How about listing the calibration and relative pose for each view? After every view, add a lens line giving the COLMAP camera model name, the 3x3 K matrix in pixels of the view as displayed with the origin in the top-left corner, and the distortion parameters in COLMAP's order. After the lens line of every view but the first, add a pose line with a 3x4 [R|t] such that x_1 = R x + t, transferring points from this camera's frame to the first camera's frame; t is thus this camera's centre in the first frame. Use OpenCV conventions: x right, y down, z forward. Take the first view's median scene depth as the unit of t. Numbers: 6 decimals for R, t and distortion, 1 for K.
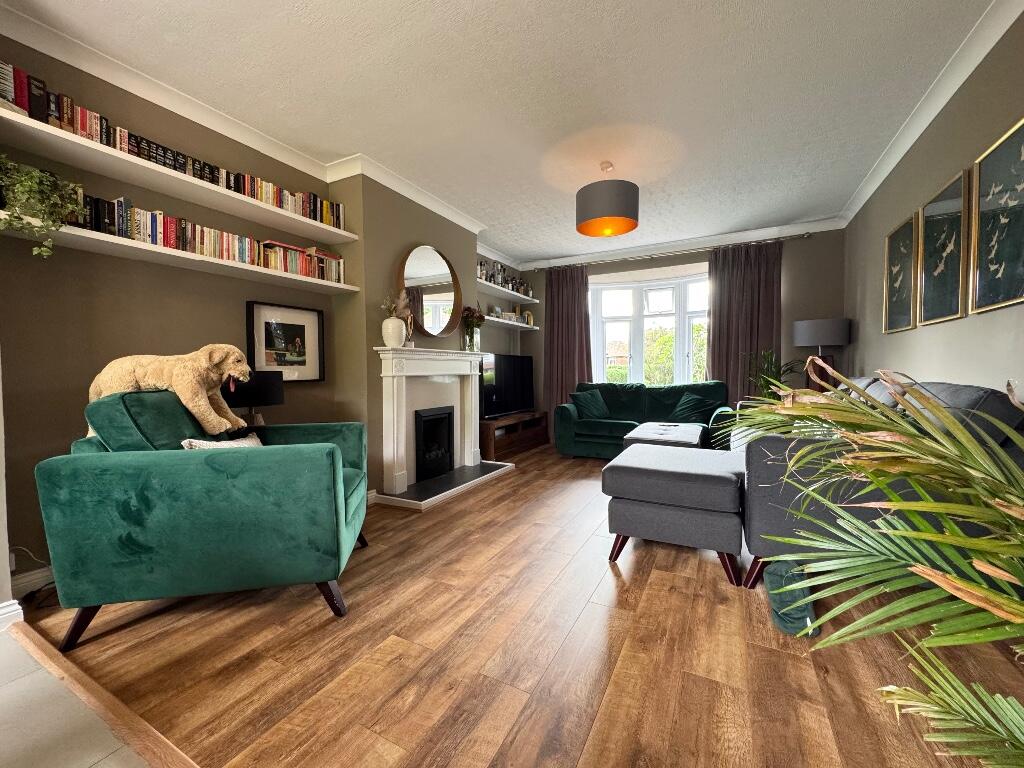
lens RADIAL K [[410.3, 0, 517.6], [0, 410.3, 383.3], [0, 0, 1]] dist [-0.002565, 0.003311]
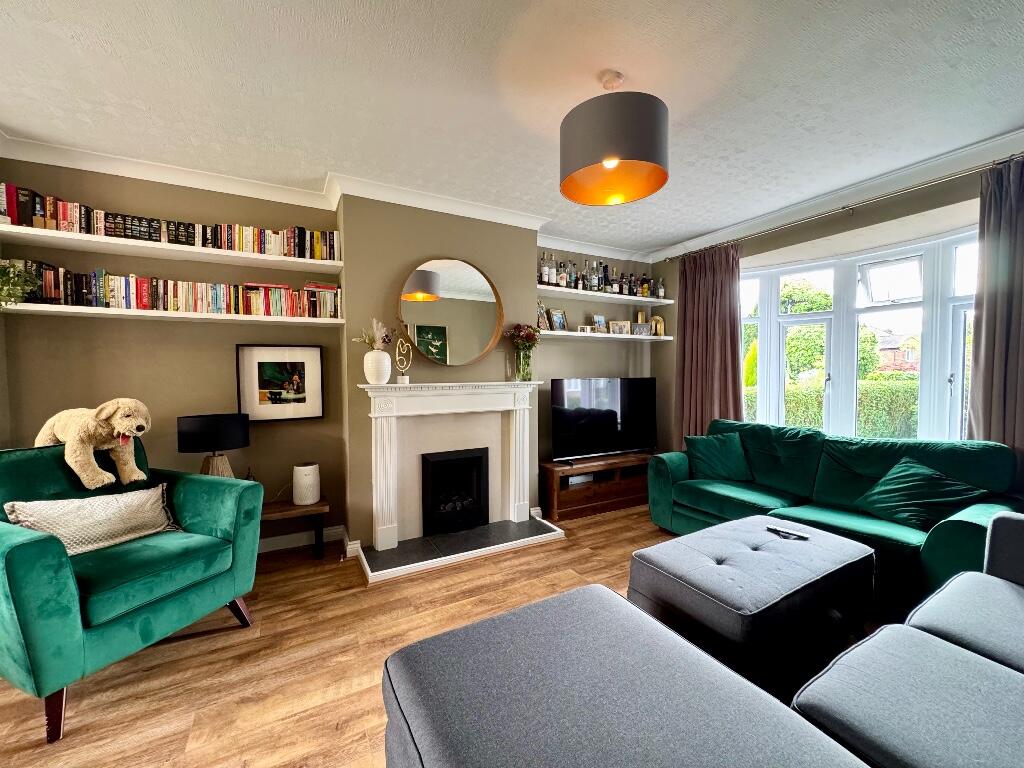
lens RADIAL K [[410.3, 0, 505.5], [0, 410.3, 387.2], [0, 0, 1]] dist [-0.002565, 0.003311]
pose [[0.830403, 0.024040, -0.556644, 0.413222], [-0.019005, 0.999709, 0.014824, -0.099023], [0.556838, -0.001731, 0.830619, 0.424574]]
